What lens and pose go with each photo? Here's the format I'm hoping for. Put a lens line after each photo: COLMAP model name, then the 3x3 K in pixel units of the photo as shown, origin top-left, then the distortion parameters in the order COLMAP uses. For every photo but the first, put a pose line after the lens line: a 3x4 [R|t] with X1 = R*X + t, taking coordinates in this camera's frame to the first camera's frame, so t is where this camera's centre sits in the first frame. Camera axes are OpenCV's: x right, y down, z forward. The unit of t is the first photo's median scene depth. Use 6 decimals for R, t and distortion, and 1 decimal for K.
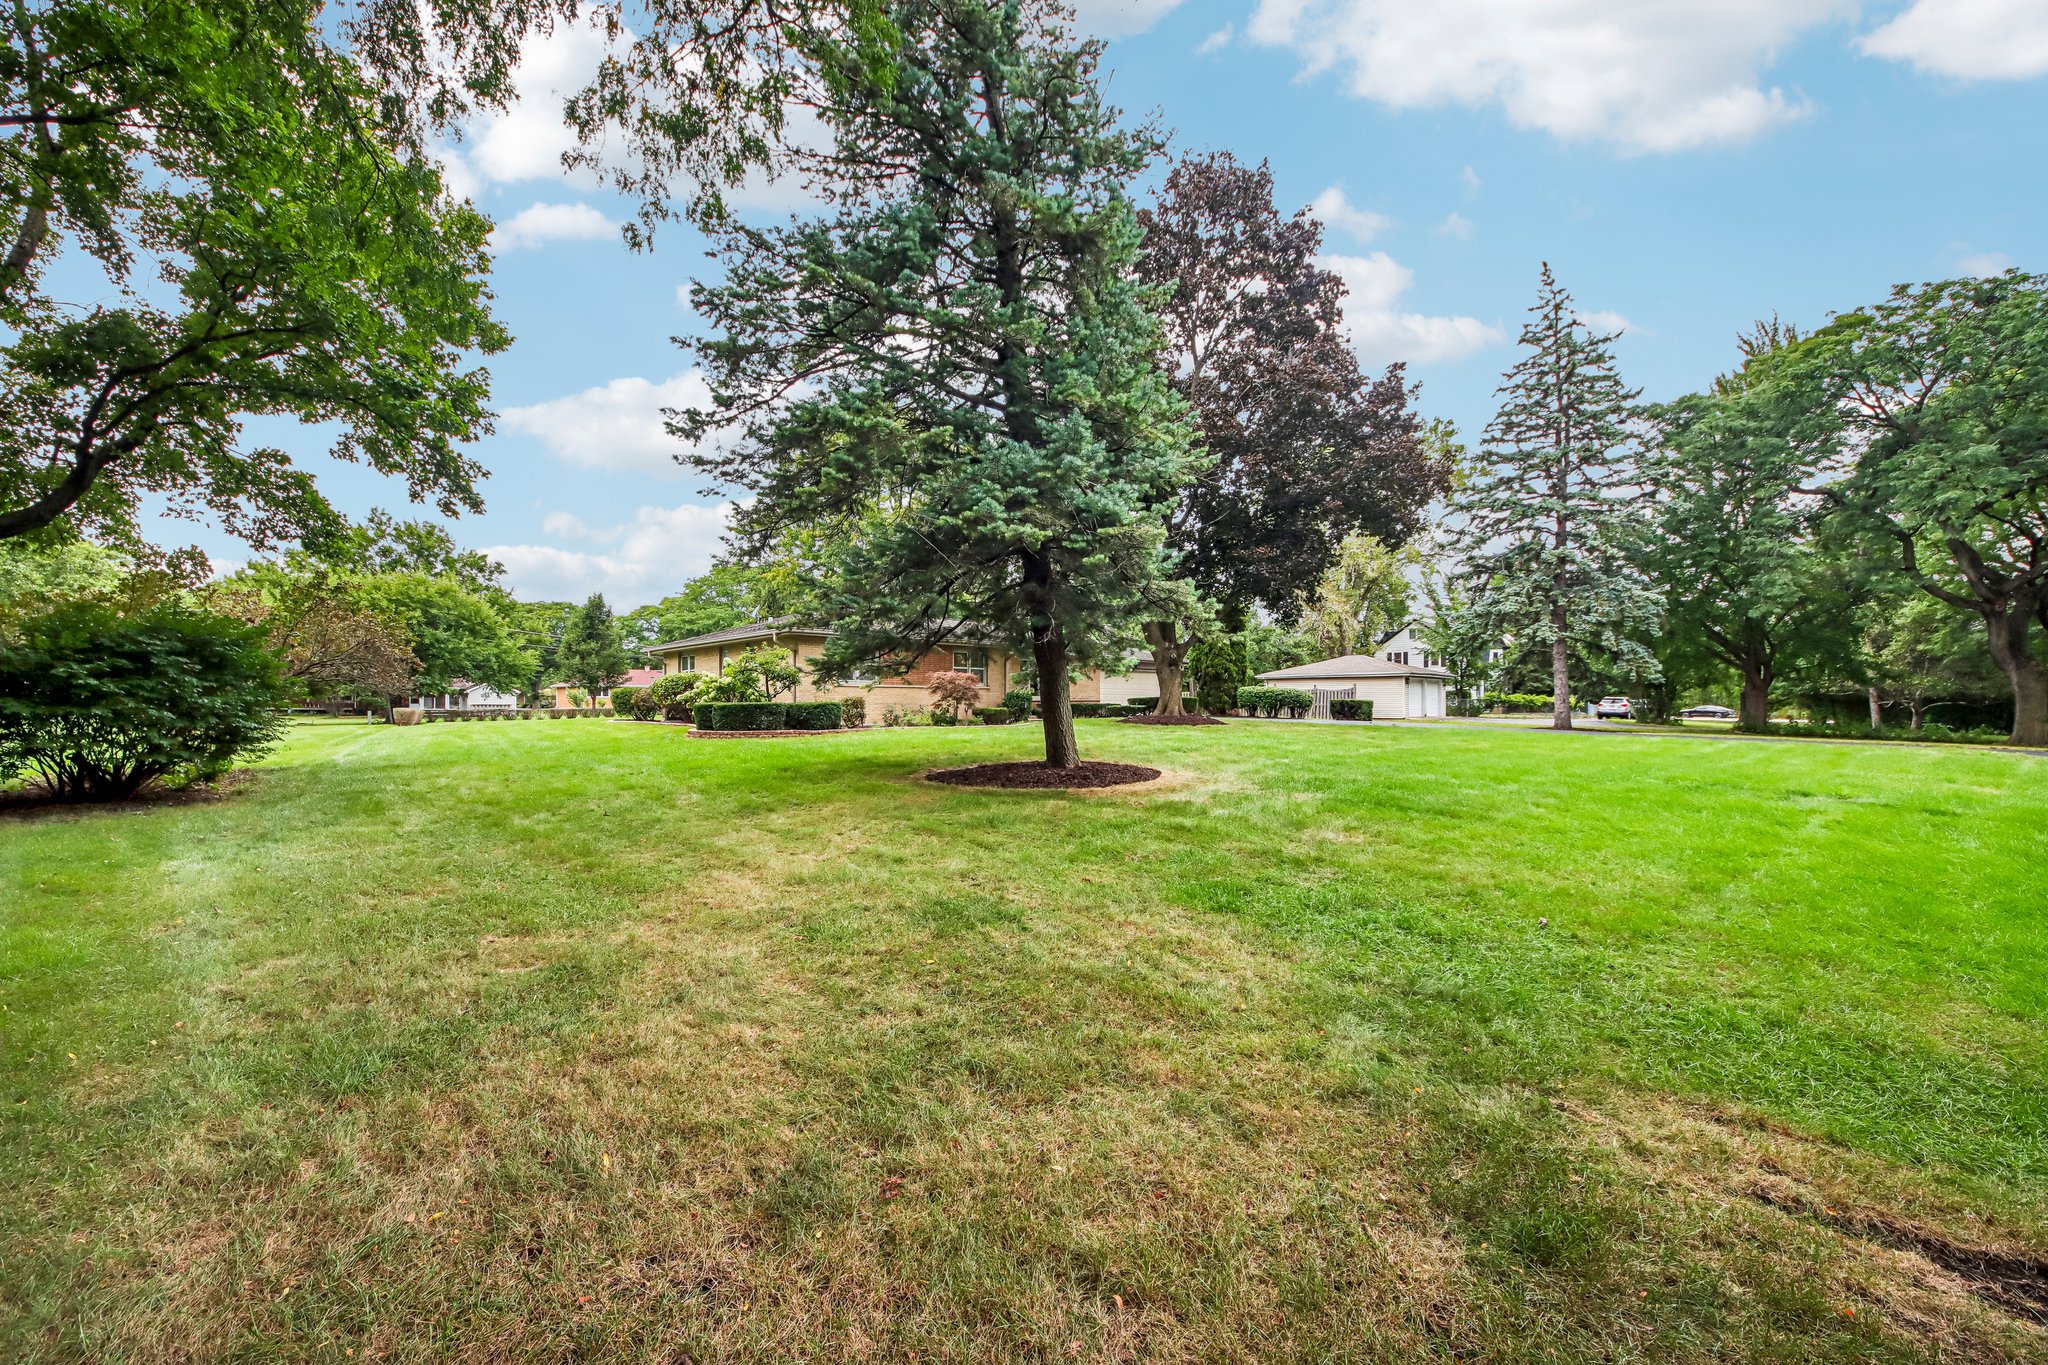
lens RADIAL K [[753.8, 0, 1029.5], [0, 753.8, 693.7], [0, 0, 1]] dist [-0.003151, -0.000618]
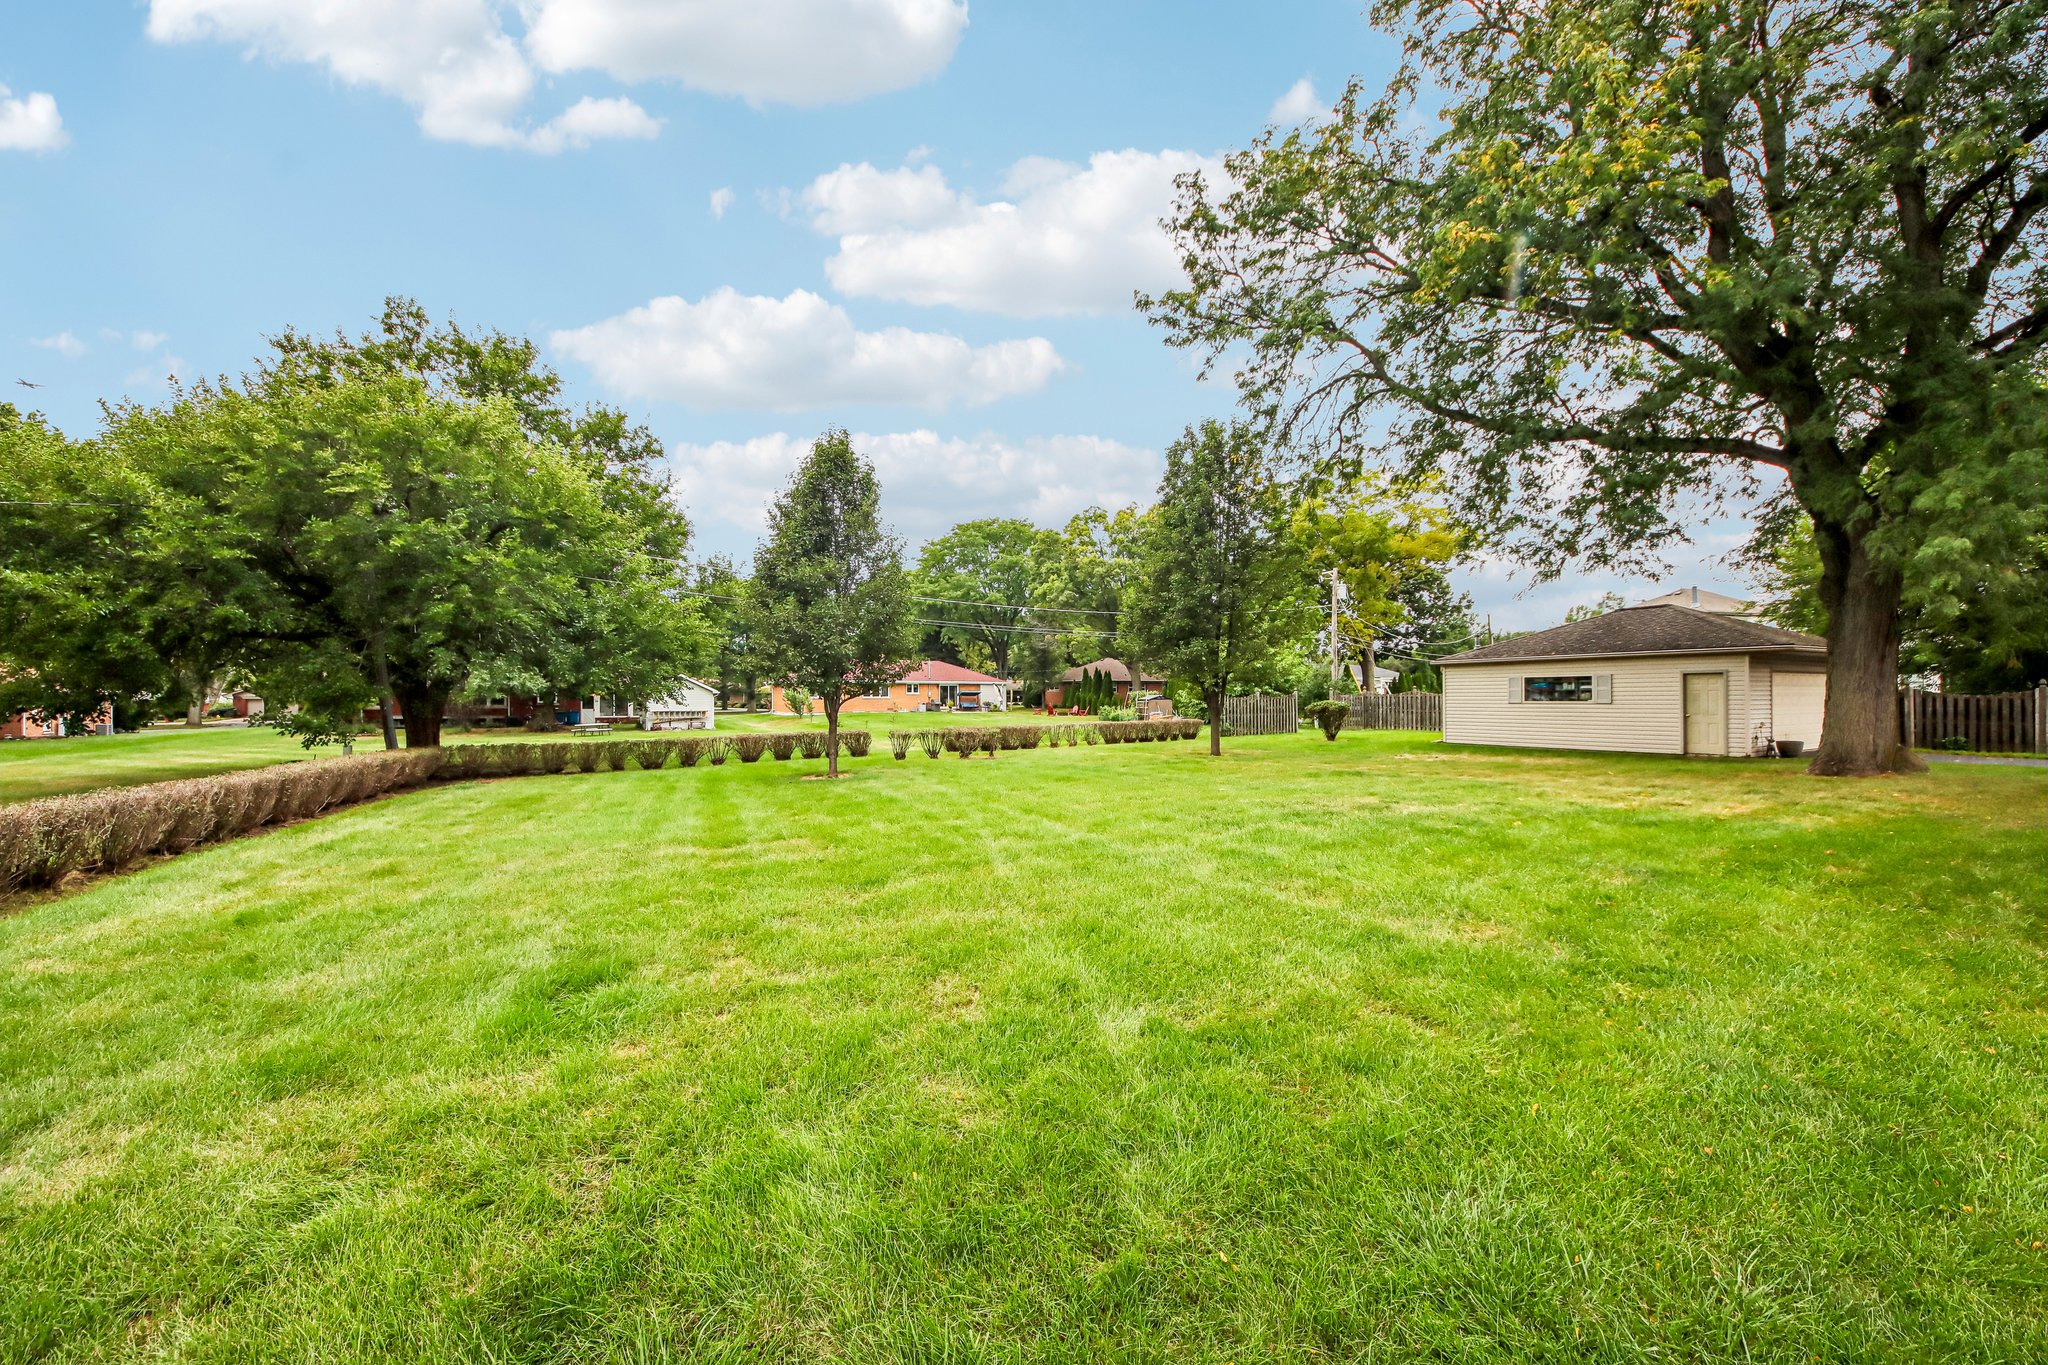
lens RADIAL K [[753.8, 0, 1024.0], [0, 753.8, 686.0], [0, 0, 1]] dist [-0.003151, -0.000618]
pose [[0.969735, -0.005583, -0.244097, -0.397890], [0.004628, 0.999979, -0.004486, -0.005535], [0.244117, 0.003220, 0.969740, 0.667158]]
